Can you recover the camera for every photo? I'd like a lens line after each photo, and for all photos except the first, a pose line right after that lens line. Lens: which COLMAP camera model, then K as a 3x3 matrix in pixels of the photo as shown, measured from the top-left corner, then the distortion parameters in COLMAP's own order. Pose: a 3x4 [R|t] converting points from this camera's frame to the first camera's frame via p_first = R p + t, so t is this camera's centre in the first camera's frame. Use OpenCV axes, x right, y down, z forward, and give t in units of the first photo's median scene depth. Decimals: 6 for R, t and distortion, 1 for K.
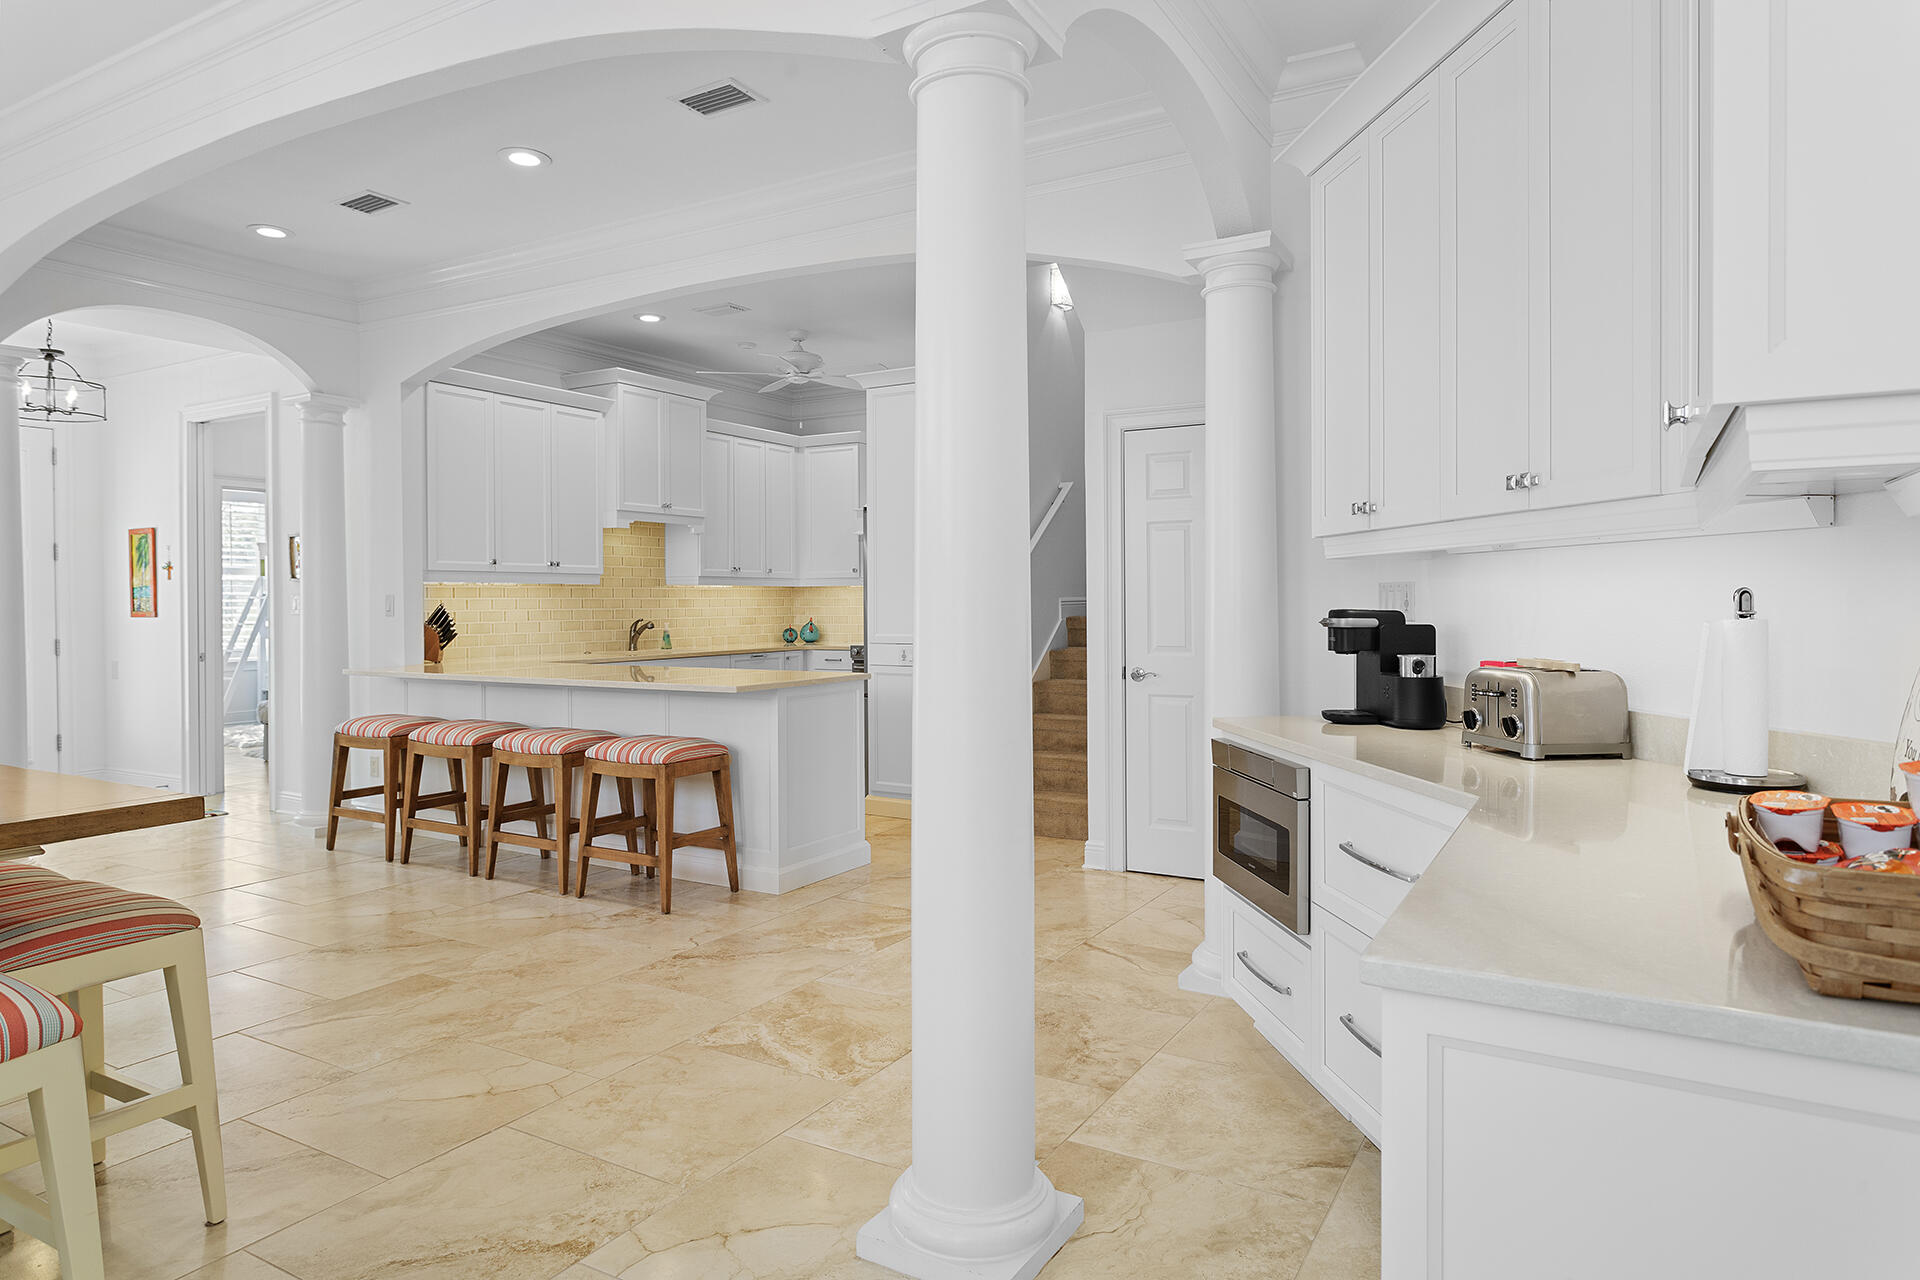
lens RADIAL K [[1123.8, 0, 933.1], [0, 1123.8, 606.7], [0, 0, 1]] dist [-0.008153, 0.004027]
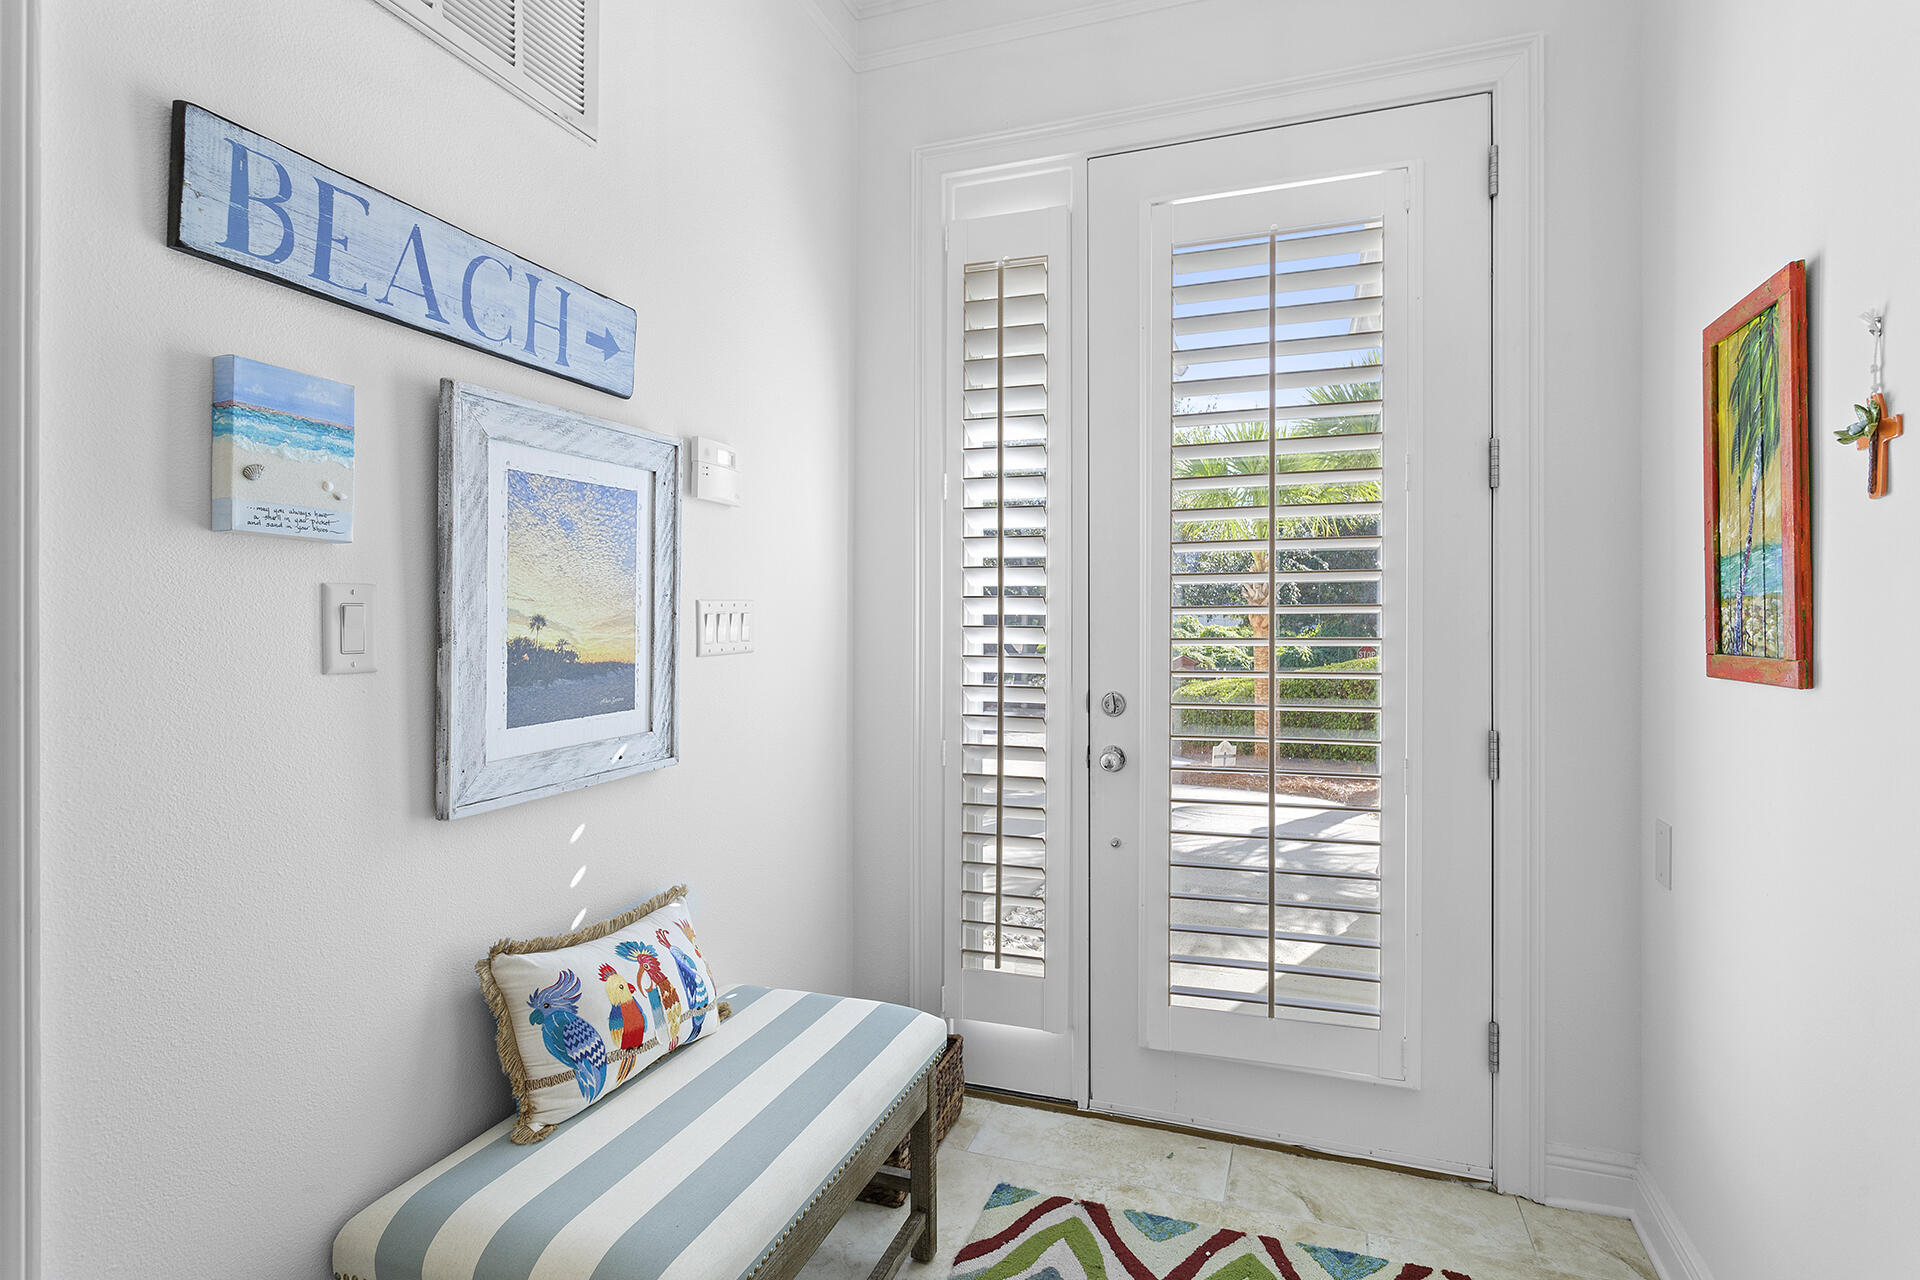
lens RADIAL K [[973.4, 0, 961.6], [0, 973.4, 646.3], [0, 0, 1]] dist [-0.006390, -0.000655]
pose [[0.202944, 0.019050, -0.979005, -0.758521], [-0.000281, 0.999812, 0.019396, -0.002162], [0.979190, -0.003662, 0.202911, 1.118262]]
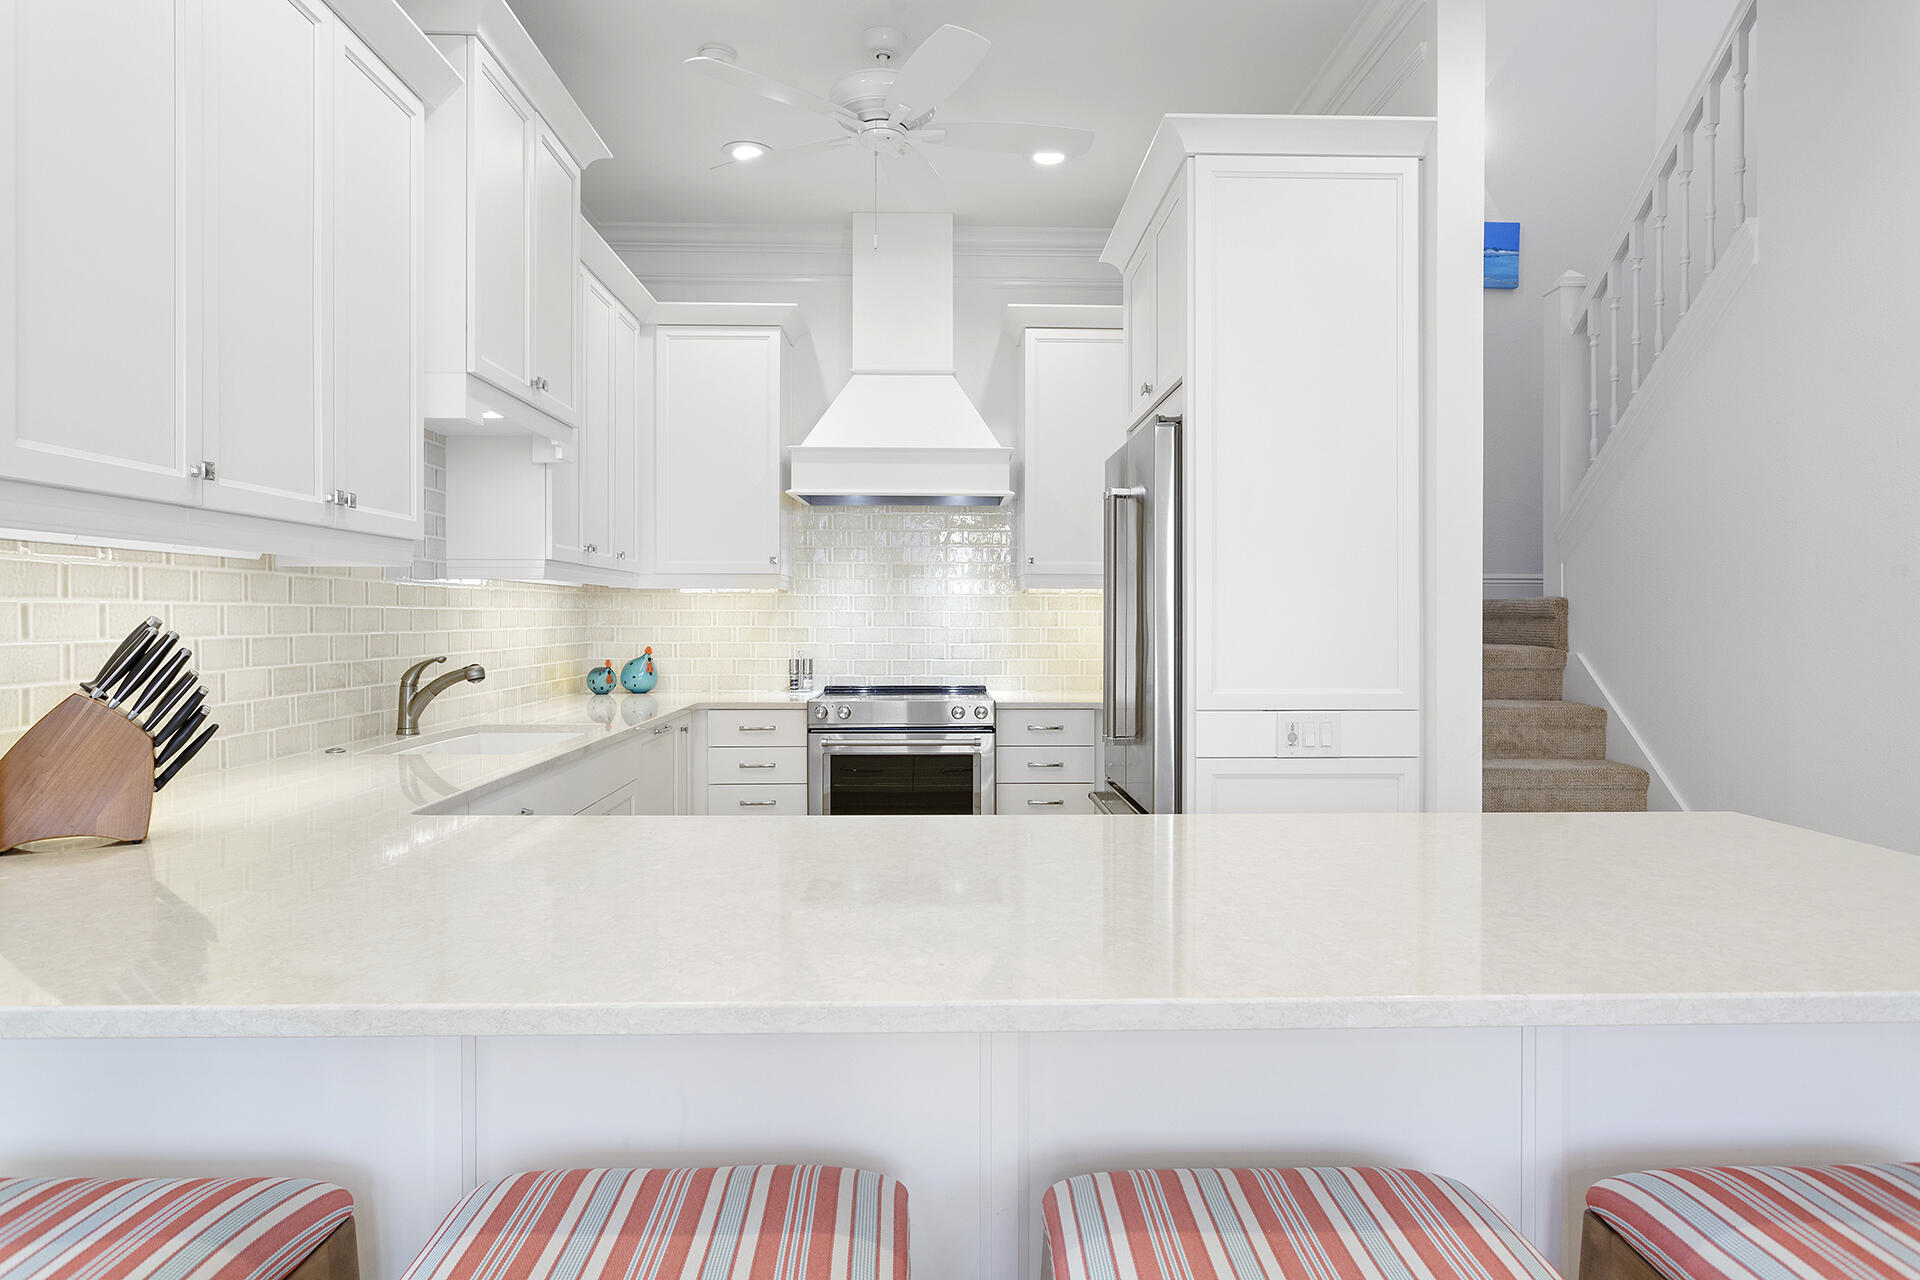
lens RADIAL K [[1123.8, 0, 954.4], [0, 1123.8, 626.0], [0, 0, 1]] dist [-0.008153, 0.004027]
pose [[0.846377, 0.002332, 0.532579, -0.457792], [-0.003109, 0.999995, 0.000561, -0.002111], [-0.532575, -0.002130, 0.846380, 0.791176]]
